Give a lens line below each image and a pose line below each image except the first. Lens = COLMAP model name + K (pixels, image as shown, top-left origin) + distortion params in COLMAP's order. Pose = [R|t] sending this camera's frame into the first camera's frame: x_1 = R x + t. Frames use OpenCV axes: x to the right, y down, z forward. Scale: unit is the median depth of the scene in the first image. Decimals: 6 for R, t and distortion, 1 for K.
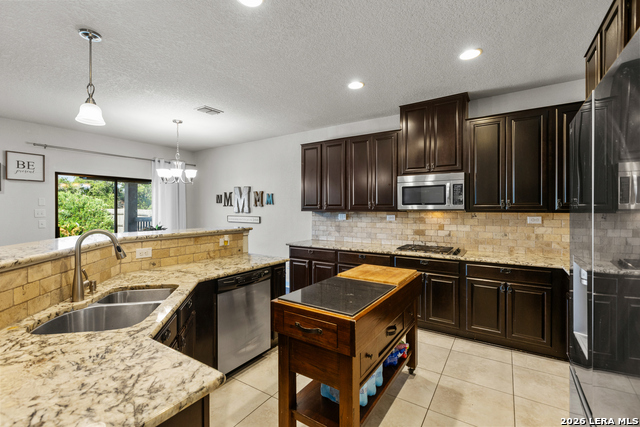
lens RADIAL K [[285.5, 0, 314.8], [0, 285.5, 213.2], [0, 0, 1]] dist [0.005144, 0.001003]
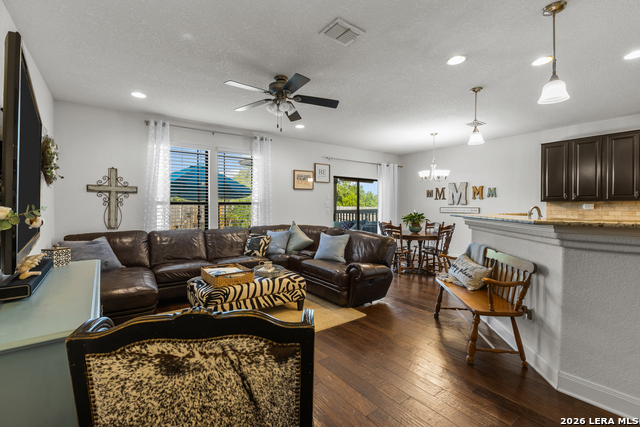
lens RADIAL K [[285.5, 0, 317.6], [0, 285.5, 210.4], [0, 0, 1]] dist [0.005144, 0.001003]
pose [[0.942857, 0.004152, -0.333171, -0.626170], [-0.004426, 0.999990, -0.000062, 0.038588], [0.333167, 0.001533, 0.942866, -0.483575]]
